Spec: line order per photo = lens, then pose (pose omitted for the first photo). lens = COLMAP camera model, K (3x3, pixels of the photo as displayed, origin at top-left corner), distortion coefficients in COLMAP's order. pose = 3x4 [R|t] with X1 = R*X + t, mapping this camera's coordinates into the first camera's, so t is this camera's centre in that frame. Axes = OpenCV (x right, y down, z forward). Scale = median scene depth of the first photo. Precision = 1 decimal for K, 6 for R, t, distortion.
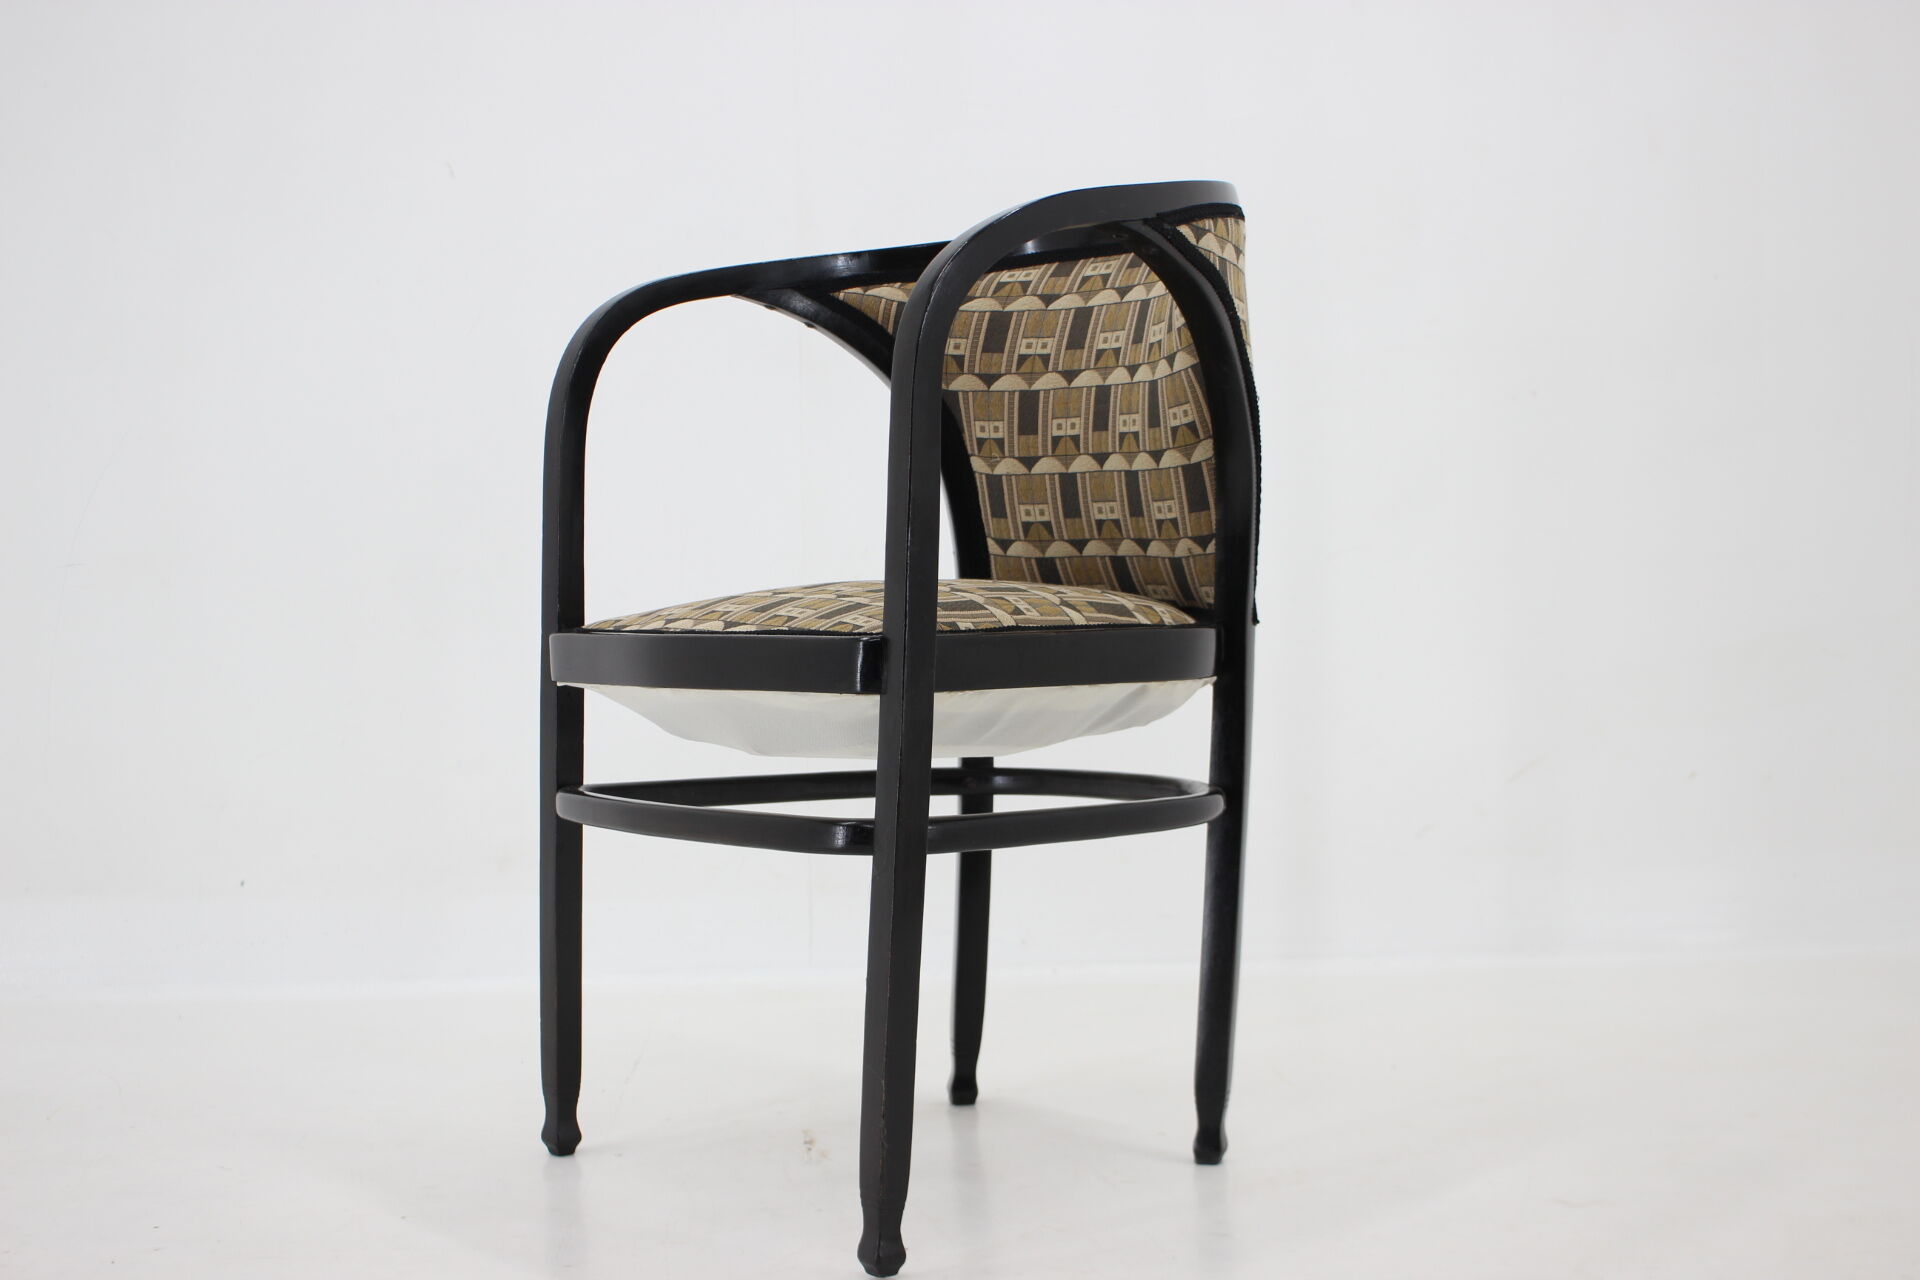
lens RADIAL K [[2609.0, 0, 953.4], [0, 2609.0, 643.6], [0, 0, 1]] dist [-0.005986, 0.000000]
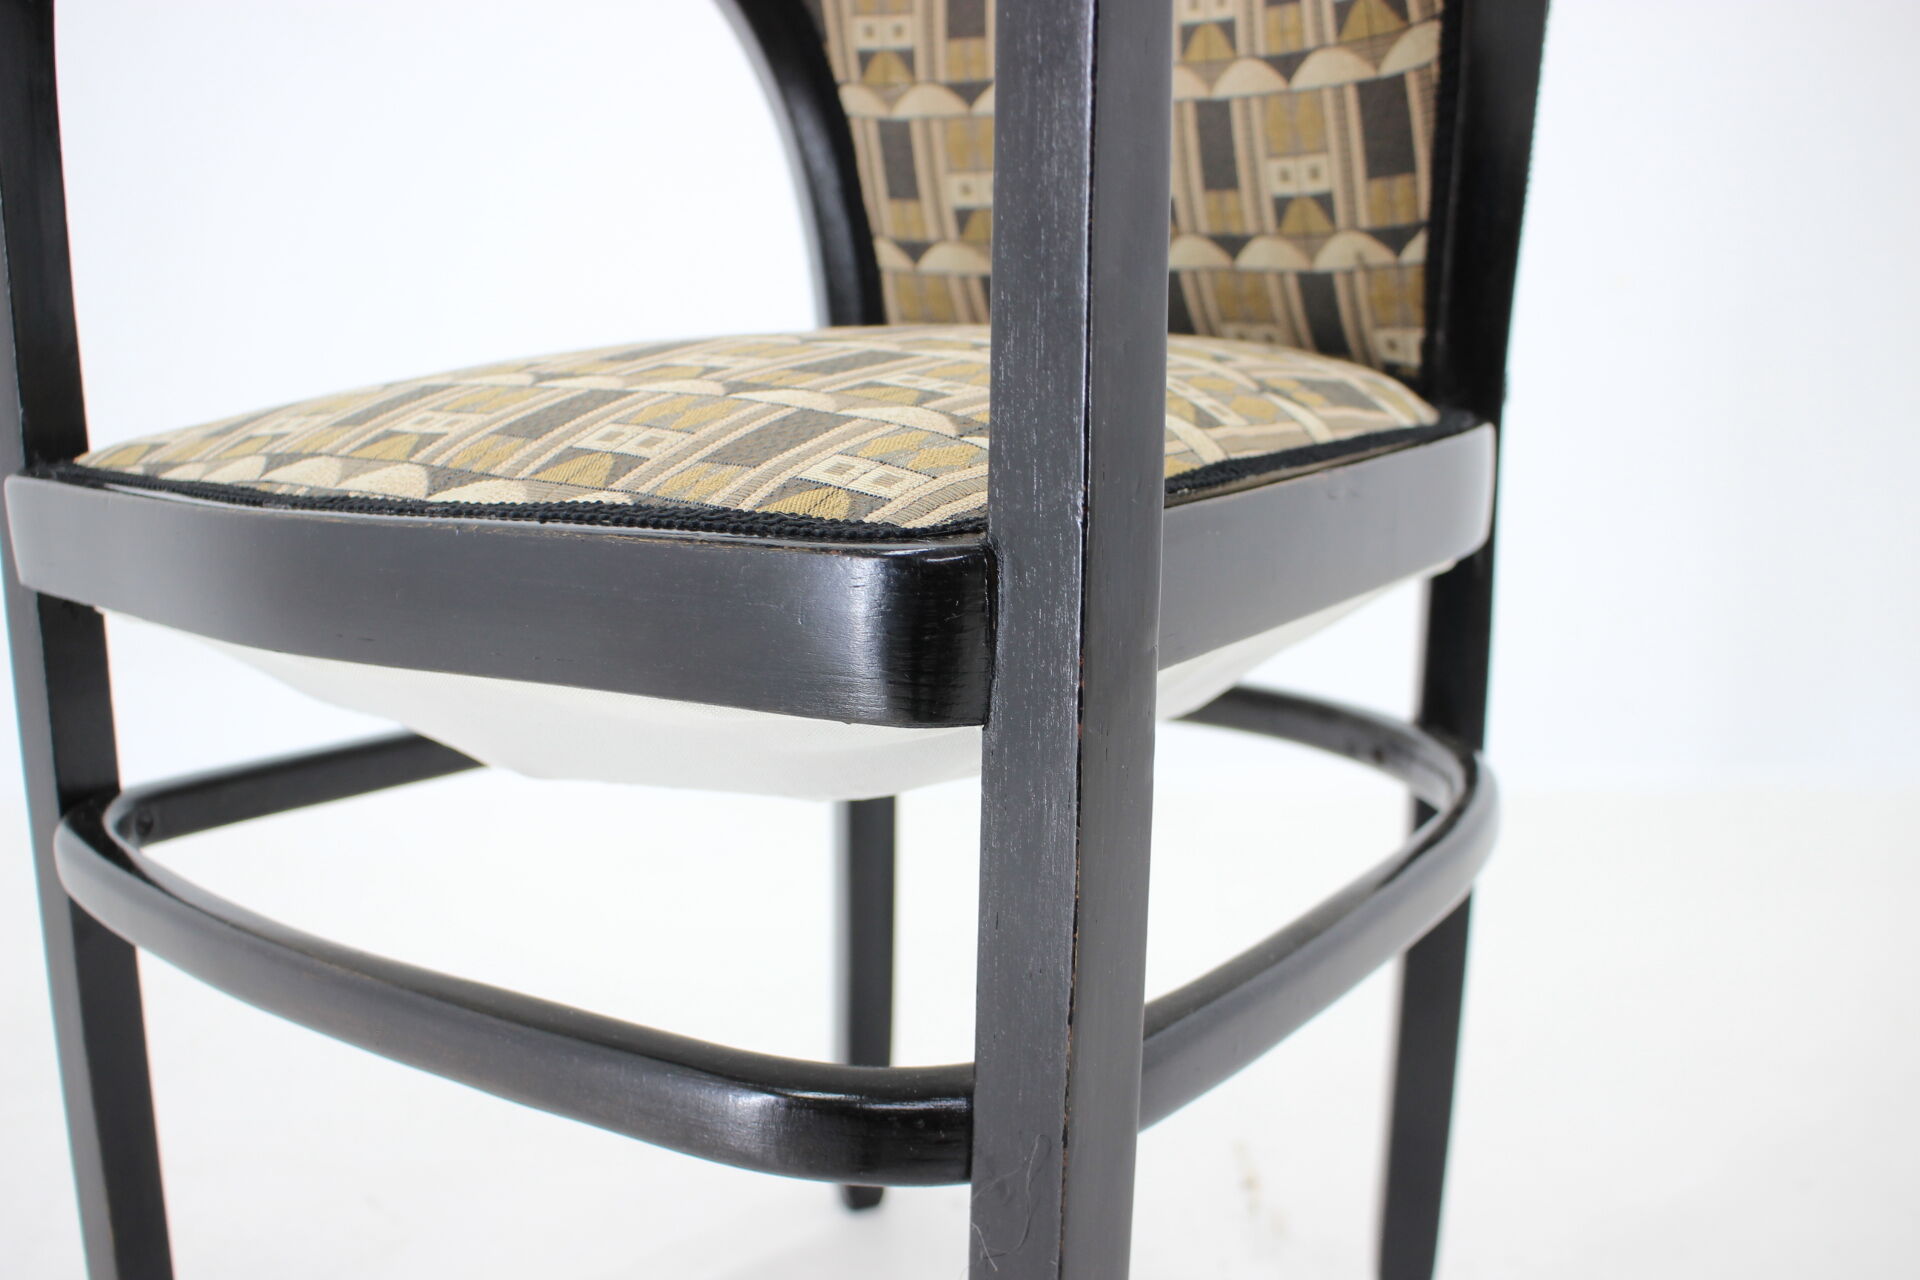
lens RADIAL K [[1990.1, 0, 965.3], [0, 1990.1, 633.5], [0, 0, 1]] dist [-0.025732, 0.000000]
pose [[0.977822, -0.057197, 0.201475, -0.062234], [0.021219, 0.984091, 0.176391, -0.032671], [-0.208359, -0.168204, 0.963480, 0.622961]]
